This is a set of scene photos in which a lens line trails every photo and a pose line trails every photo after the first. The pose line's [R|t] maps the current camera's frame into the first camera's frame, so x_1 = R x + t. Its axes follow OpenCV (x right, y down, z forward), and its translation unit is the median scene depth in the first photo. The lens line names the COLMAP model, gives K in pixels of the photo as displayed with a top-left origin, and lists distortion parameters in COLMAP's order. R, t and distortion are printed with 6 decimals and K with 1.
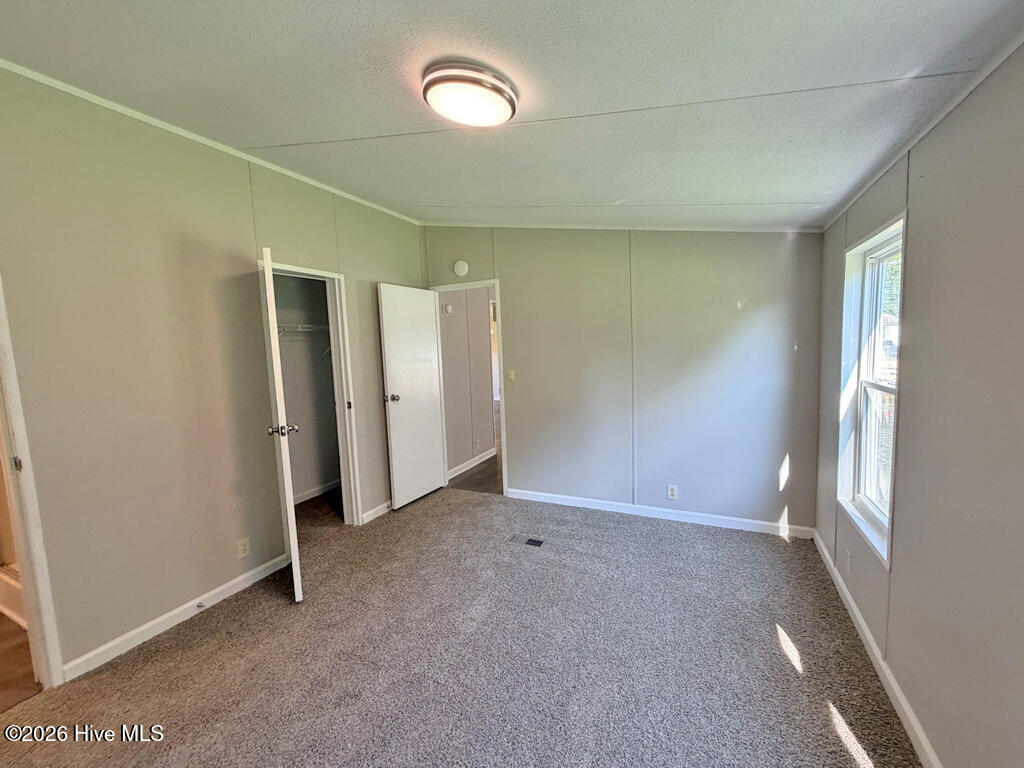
lens RADIAL K [[417.4, 0, 508.7], [0, 417.4, 383.7], [0, 0, 1]] dist [-0.001200, -0.000191]
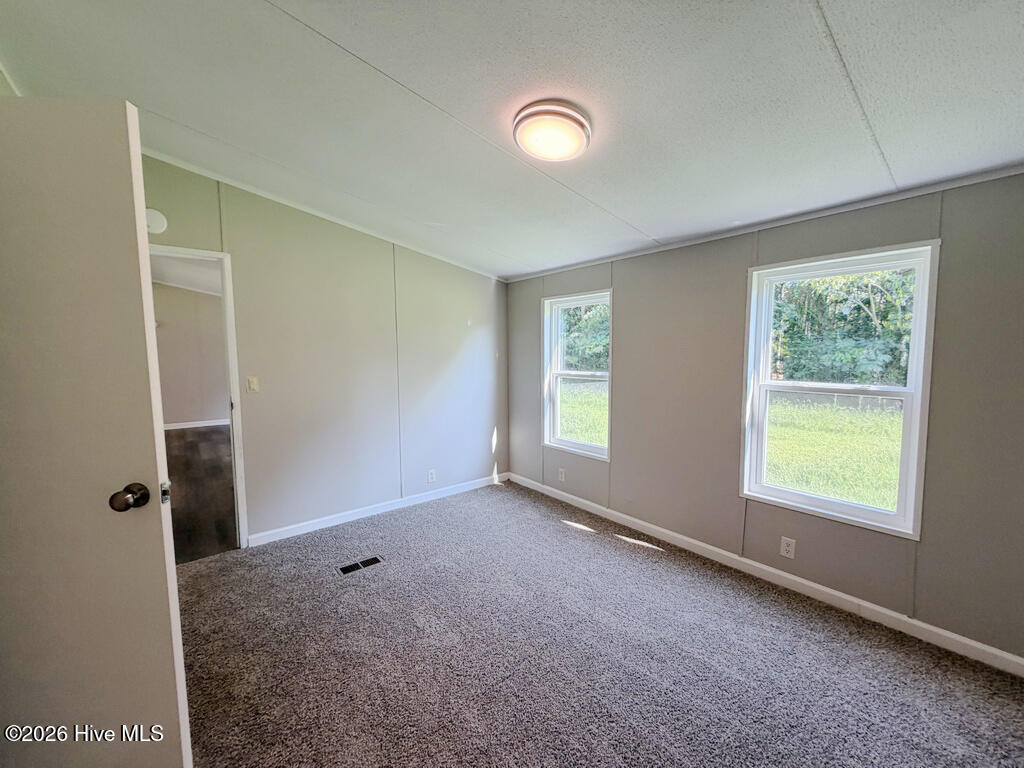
lens RADIAL K [[417.4, 0, 508.7], [0, 417.4, 383.7], [0, 0, 1]] dist [-0.001200, -0.000191]
pose [[0.401010, -0.032614, 0.915493, -0.639617], [0.071800, 0.997411, 0.004082, 0.012539], [-0.913256, 0.064096, 0.402313, 0.338913]]
